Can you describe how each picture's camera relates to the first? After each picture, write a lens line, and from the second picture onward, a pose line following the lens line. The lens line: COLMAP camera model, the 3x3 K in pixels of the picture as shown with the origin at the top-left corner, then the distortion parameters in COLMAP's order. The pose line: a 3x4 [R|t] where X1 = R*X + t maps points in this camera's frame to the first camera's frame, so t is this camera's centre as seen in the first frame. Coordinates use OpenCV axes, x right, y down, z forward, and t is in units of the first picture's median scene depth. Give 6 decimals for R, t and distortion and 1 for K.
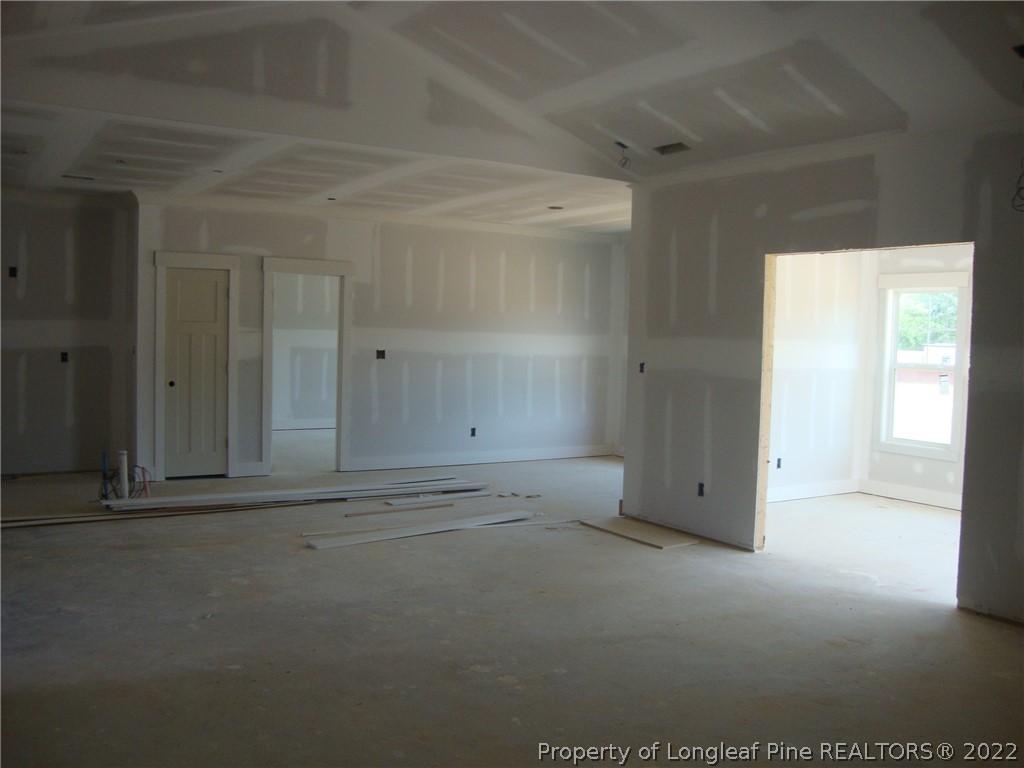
lens RADIAL K [[945.6, 0, 512.0], [0, 945.6, 384.0], [0, 0, 1]] dist [-0.188211, 0.187722]
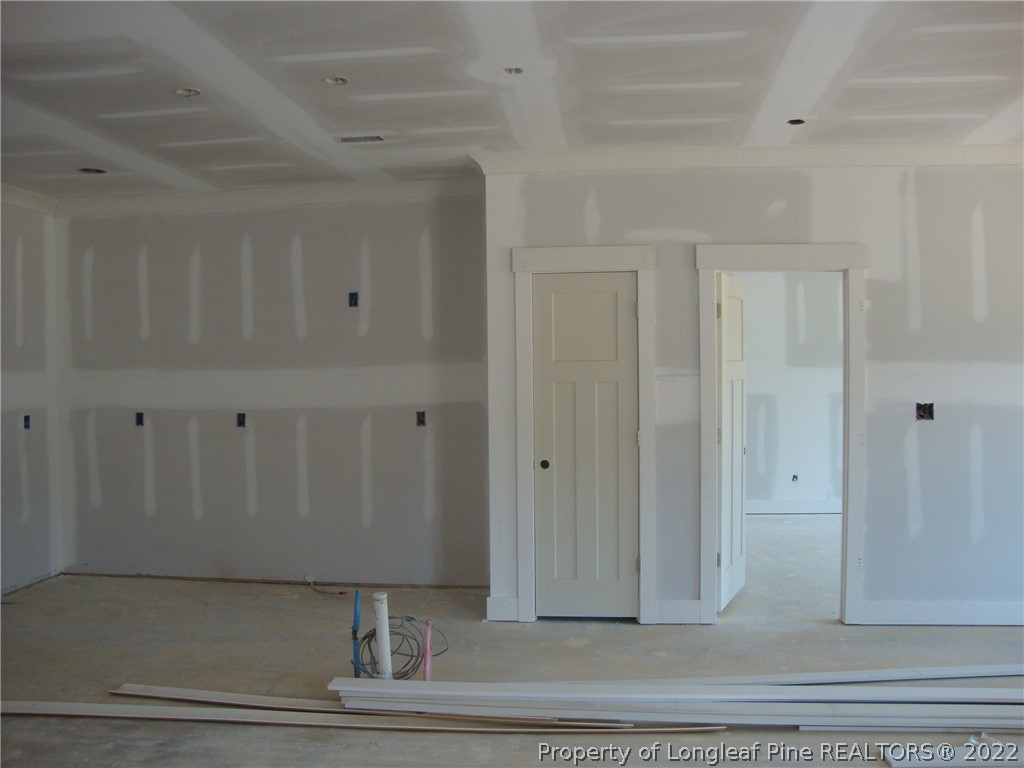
lens RADIAL K [[945.6, 0, 512.0], [0, 945.6, 384.0], [0, 0, 1]] dist [-0.188211, 0.187722]
pose [[0.786681, -0.021095, -0.616999, -0.001843], [-0.004121, 0.999214, -0.039418, -0.027680], [0.617346, 0.033552, 0.785976, 0.483710]]
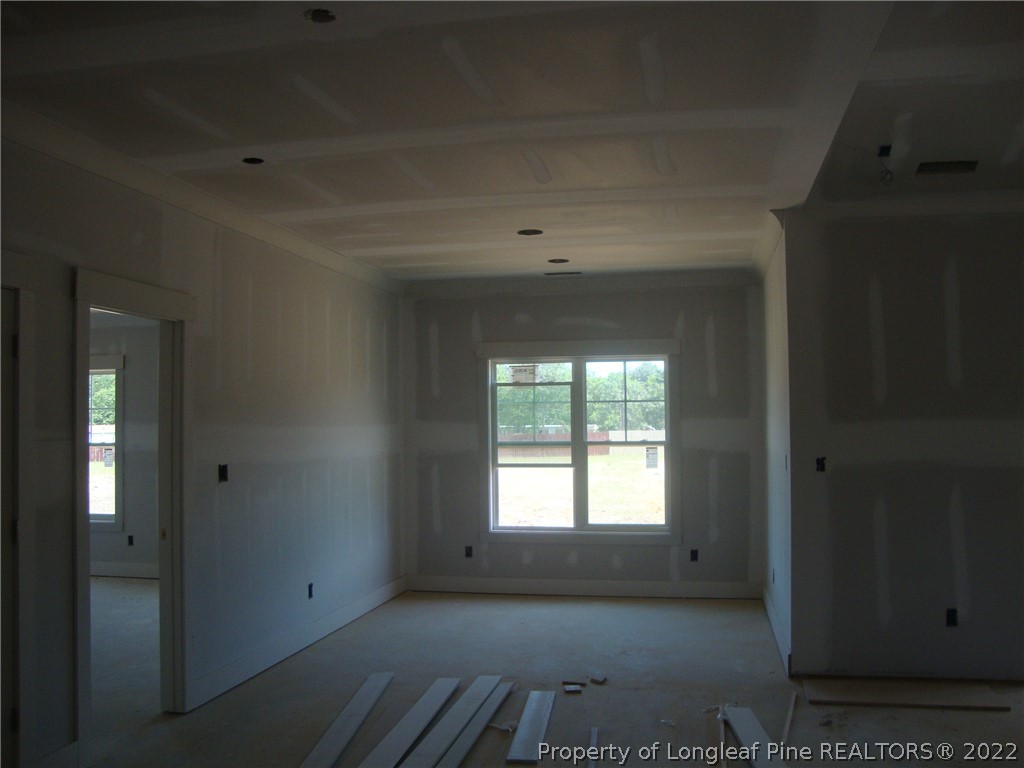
lens RADIAL K [[945.6, 0, 512.0], [0, 945.6, 384.0], [0, 0, 1]] dist [-0.188211, 0.187722]
pose [[0.682527, -0.002164, 0.730857, -0.445573], [0.068125, 0.995830, -0.060671, -0.042032], [-0.727679, 0.091199, 0.679828, 0.568807]]
